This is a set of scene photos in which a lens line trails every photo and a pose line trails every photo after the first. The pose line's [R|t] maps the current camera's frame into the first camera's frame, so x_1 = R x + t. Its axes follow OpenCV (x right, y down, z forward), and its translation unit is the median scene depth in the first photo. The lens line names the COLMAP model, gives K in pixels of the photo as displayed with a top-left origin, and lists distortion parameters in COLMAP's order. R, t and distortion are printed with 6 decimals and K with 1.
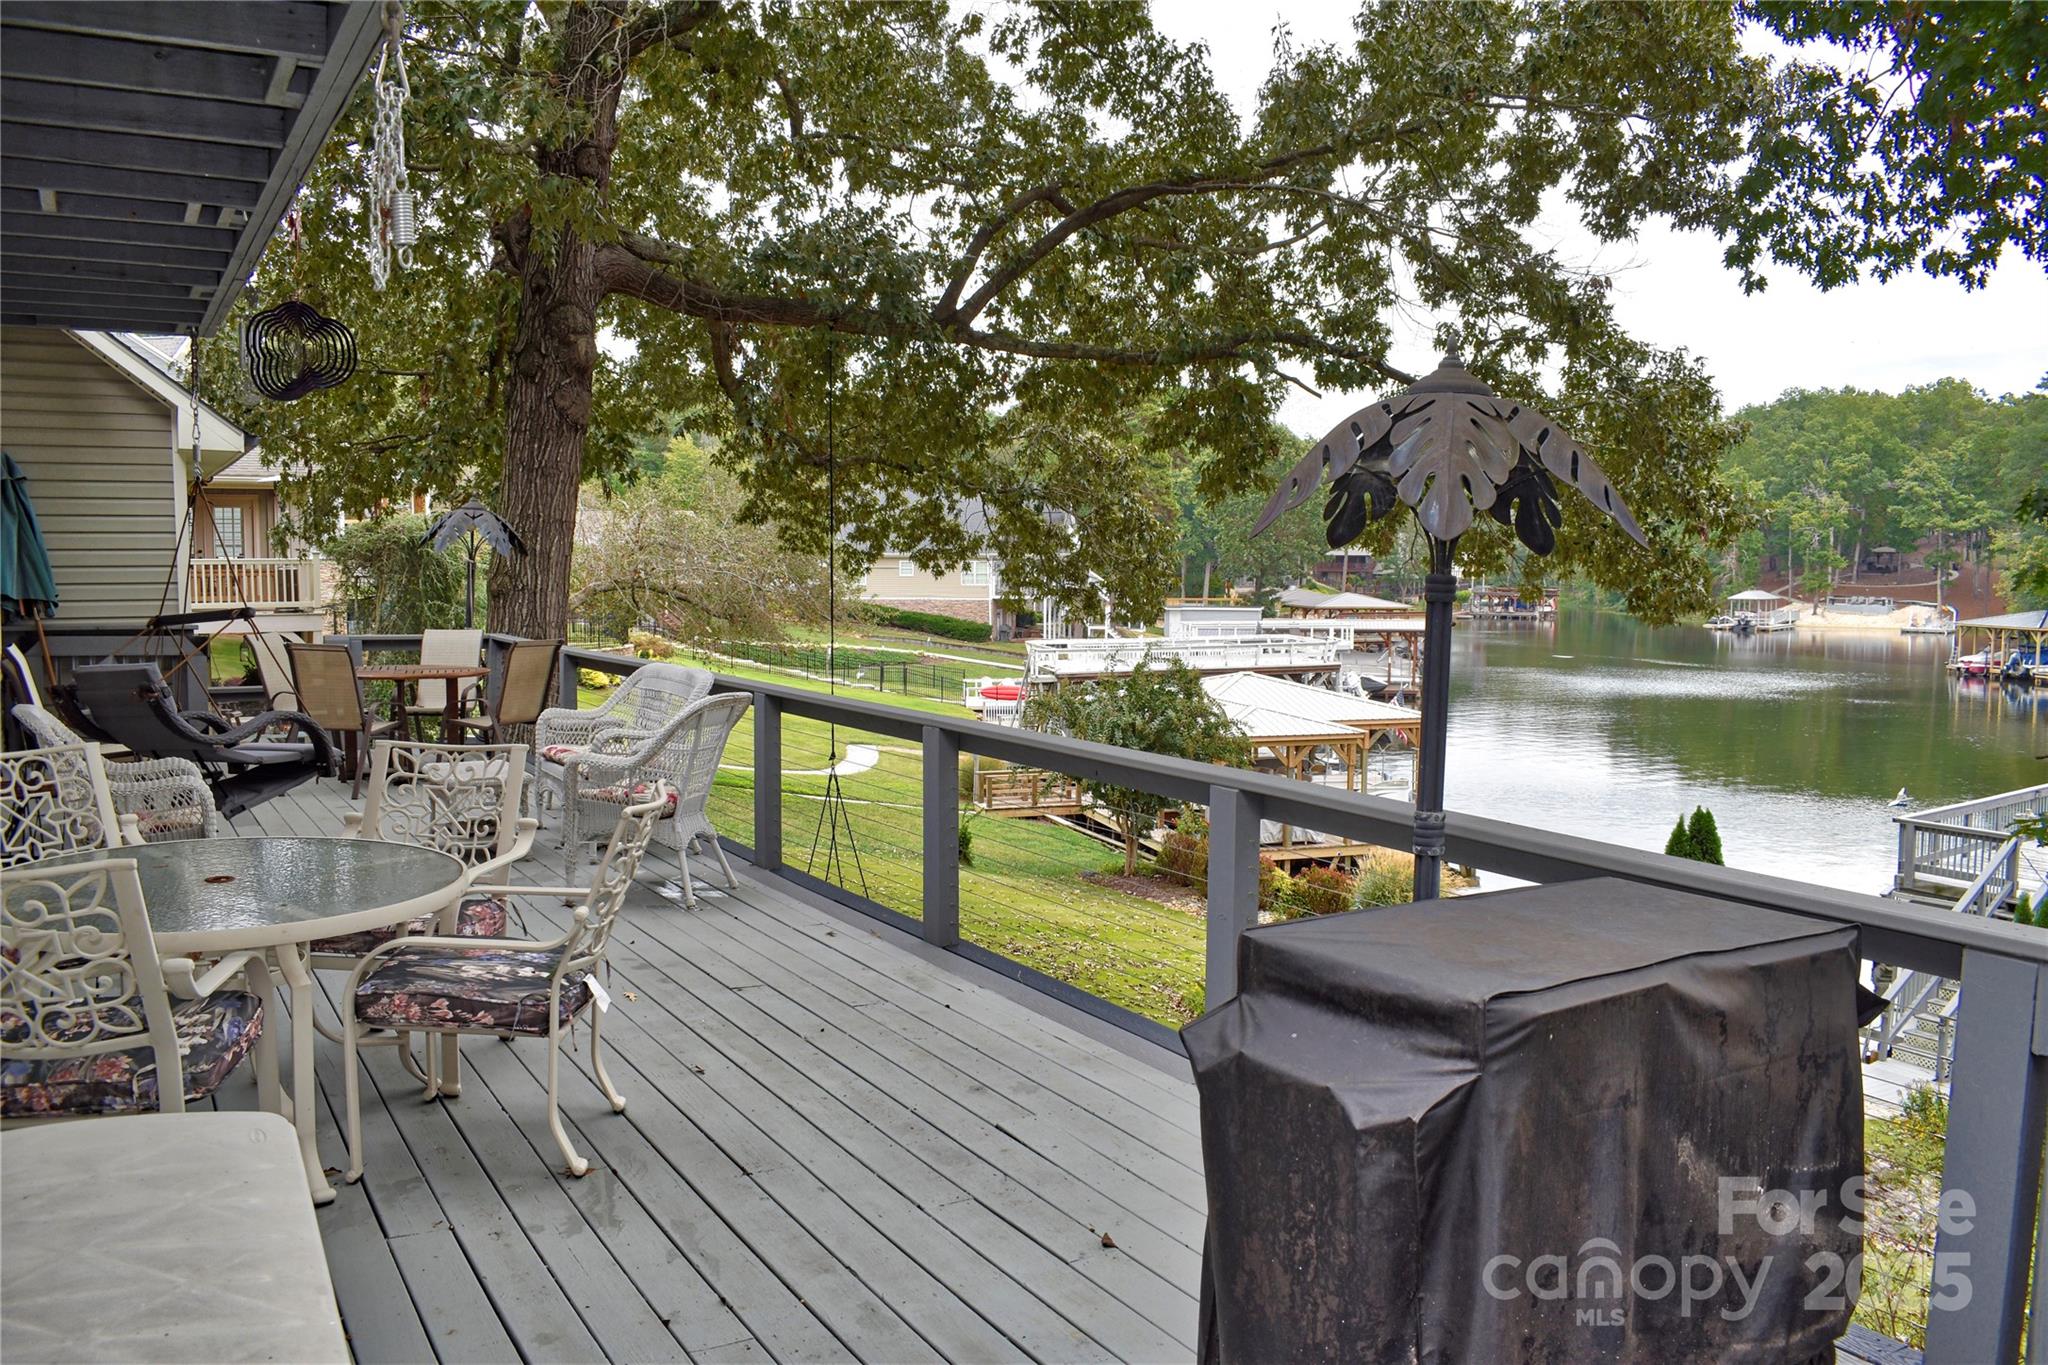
lens RADIAL K [[1586.8, 0, 1016.5], [0, 1586.8, 715.9], [0, 0, 1]] dist [-0.082007, -0.000081]
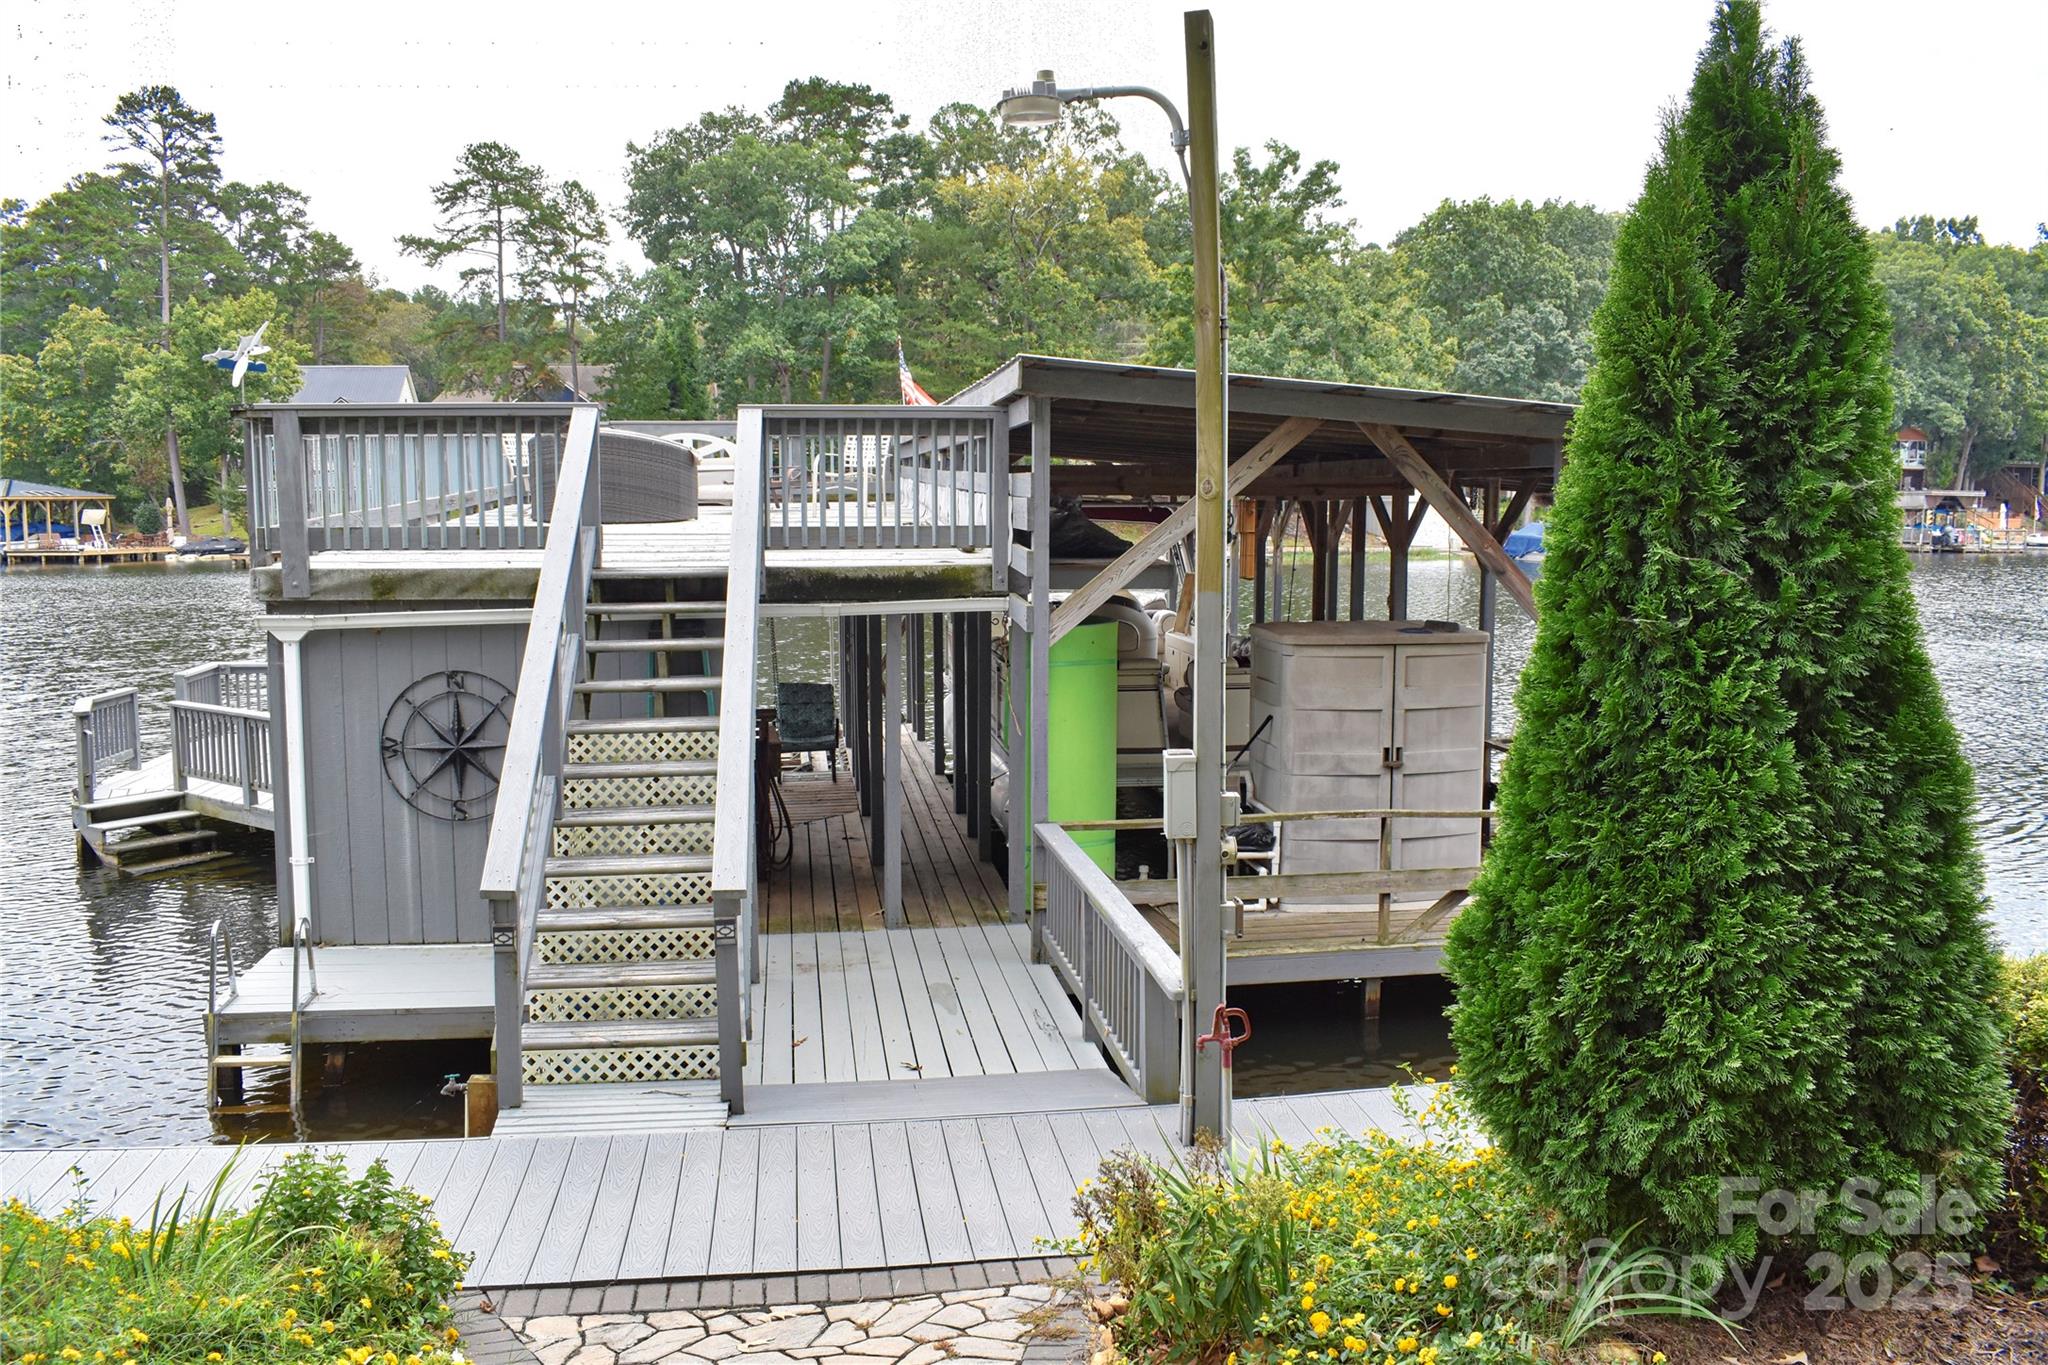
lens RADIAL K [[1603.7, 0, 1037.9], [0, 1603.7, 693.0], [0, 0, 1]] dist [-0.095421, 0.013189]
pose [[0.350128, -0.112511, 0.929920, 0.068402], [0.091770, 0.992104, 0.085482, 0.027904], [-0.932196, 0.055409, 0.357688, 0.168516]]
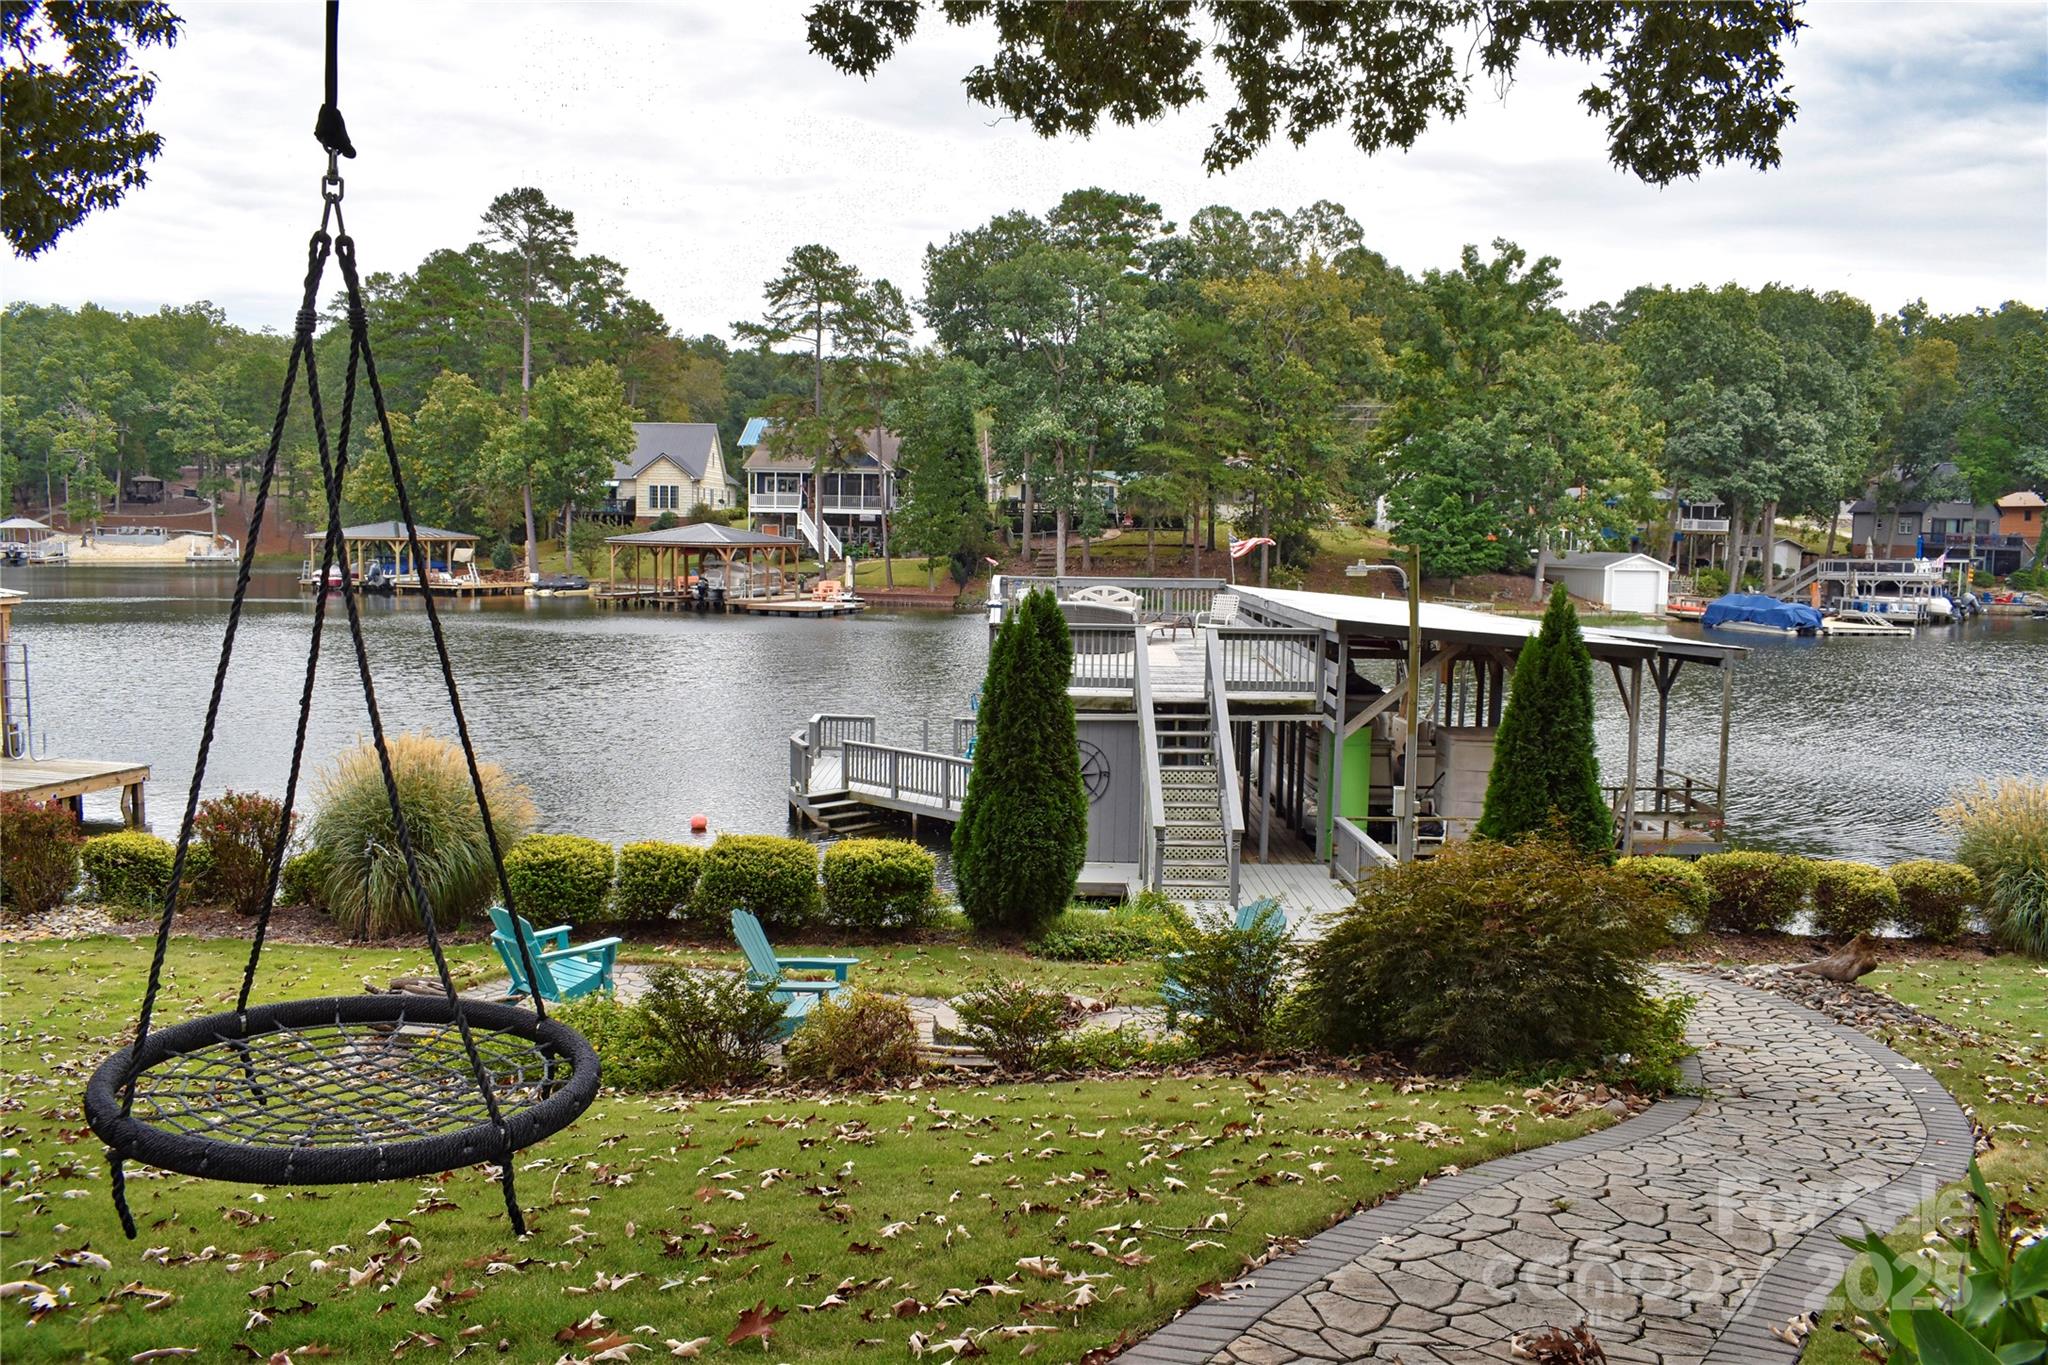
lens RADIAL K [[1603.7, 0, 1037.9], [0, 1603.7, 693.0], [0, 0, 1]] dist [-0.095421, 0.013189]
pose [[0.476043, -0.082196, 0.875573, -0.038378], [0.068469, 0.996064, 0.056281, 0.013773], [-0.876753, 0.033157, 0.479797, 0.137672]]
